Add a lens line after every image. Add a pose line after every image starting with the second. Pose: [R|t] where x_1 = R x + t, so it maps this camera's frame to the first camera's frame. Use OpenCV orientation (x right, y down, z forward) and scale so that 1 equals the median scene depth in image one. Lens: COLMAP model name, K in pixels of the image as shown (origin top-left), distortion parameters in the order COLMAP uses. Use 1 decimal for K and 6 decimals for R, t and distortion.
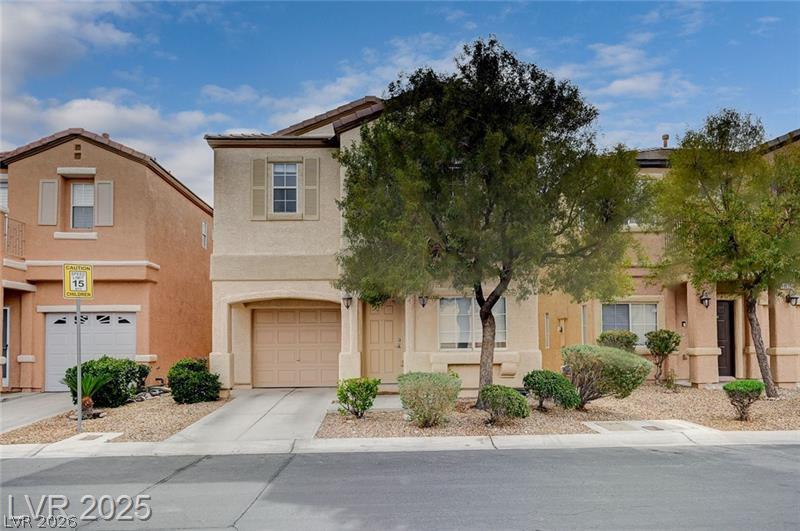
lens RADIAL K [[536.8, 0, 400.0], [0, 536.8, 274.7], [0, 0, 1]] dist [0.002816, -0.000045]
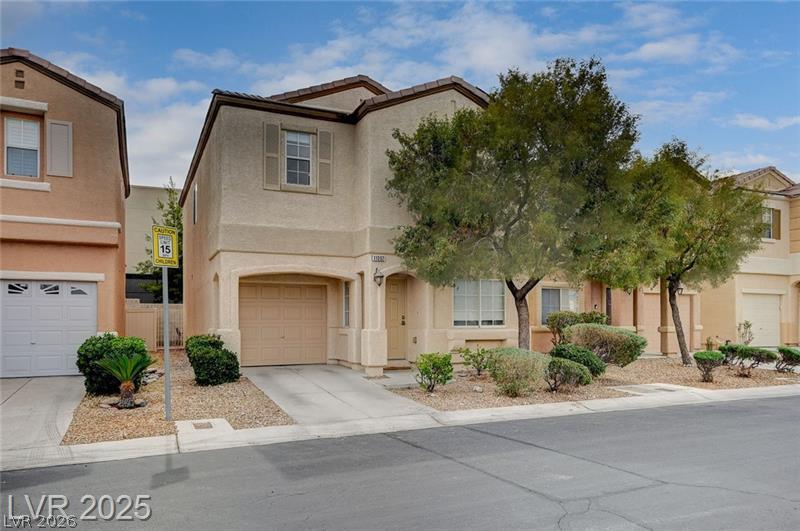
lens RADIAL K [[523.8, 0, 400.0], [0, 523.8, 265.5], [0, 0, 1]] dist [0.020185, -0.000142]
pose [[0.928816, 0.046249, 0.367644, -0.385054], [-0.054933, 0.998403, 0.013184, 0.007161], [-0.366448, -0.032441, 0.929873, 0.054775]]
